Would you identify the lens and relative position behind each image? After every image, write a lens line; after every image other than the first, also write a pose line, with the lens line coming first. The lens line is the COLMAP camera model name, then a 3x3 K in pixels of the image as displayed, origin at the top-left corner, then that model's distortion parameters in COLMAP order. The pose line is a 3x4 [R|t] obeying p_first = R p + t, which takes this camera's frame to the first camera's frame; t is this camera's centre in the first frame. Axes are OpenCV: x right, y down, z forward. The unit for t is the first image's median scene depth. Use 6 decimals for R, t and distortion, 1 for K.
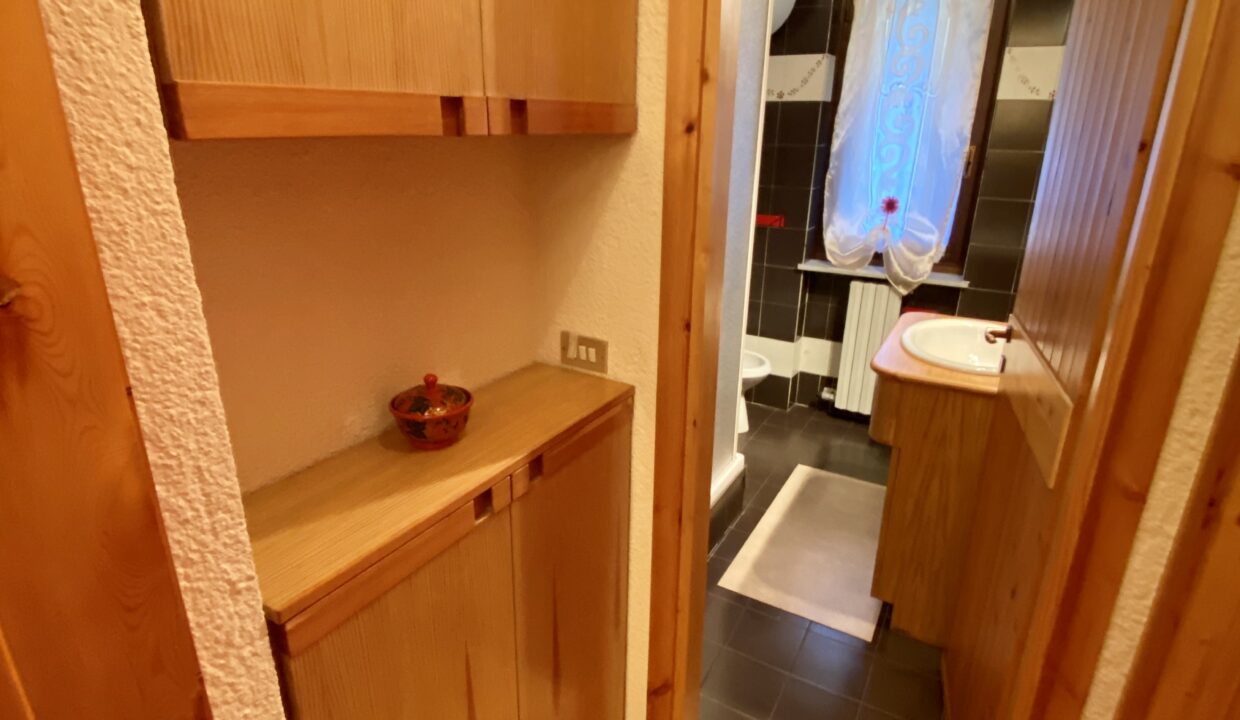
lens RADIAL K [[667.7, 0, 621.8], [0, 667.7, 357.1], [0, 0, 1]] dist [0.076284, -0.077729]
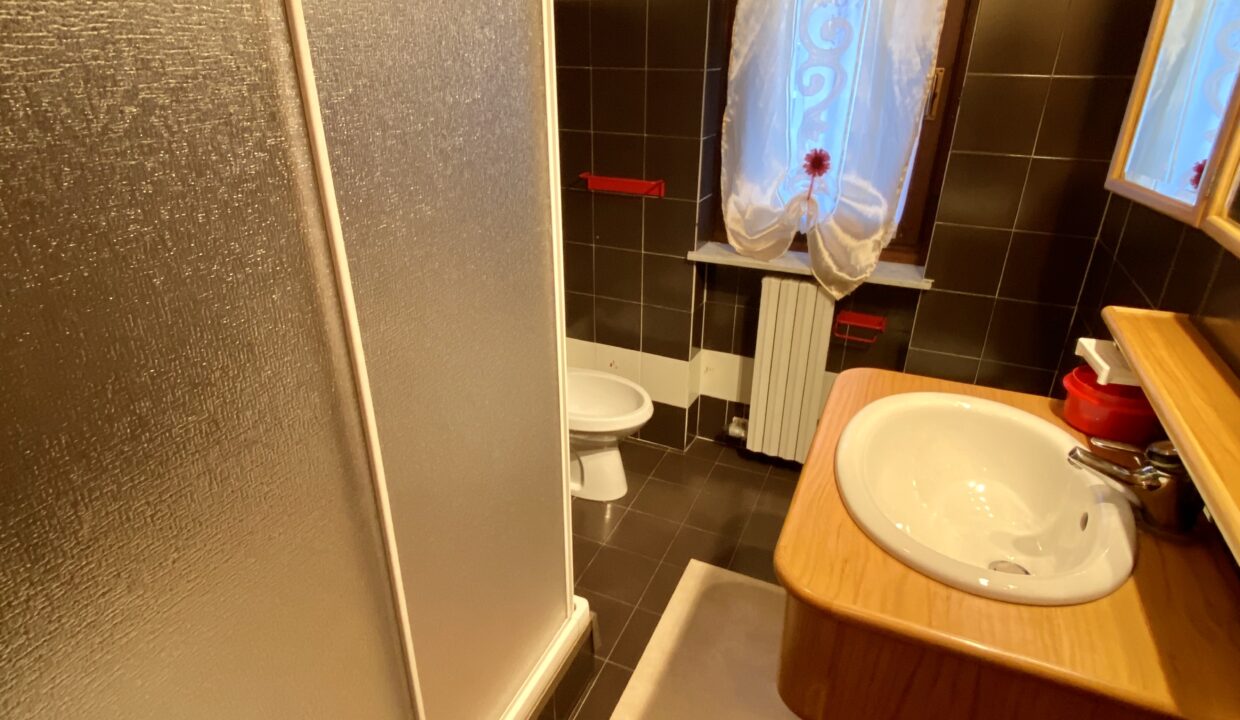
lens RADIAL K [[667.7, 0, 621.8], [0, 667.7, 357.1], [0, 0, 1]] dist [0.076284, -0.077729]
pose [[0.995344, -0.049393, 0.082766, 0.141361], [0.040812, 0.993912, 0.102344, -0.110016], [-0.087317, -0.098490, 0.991300, 0.340071]]
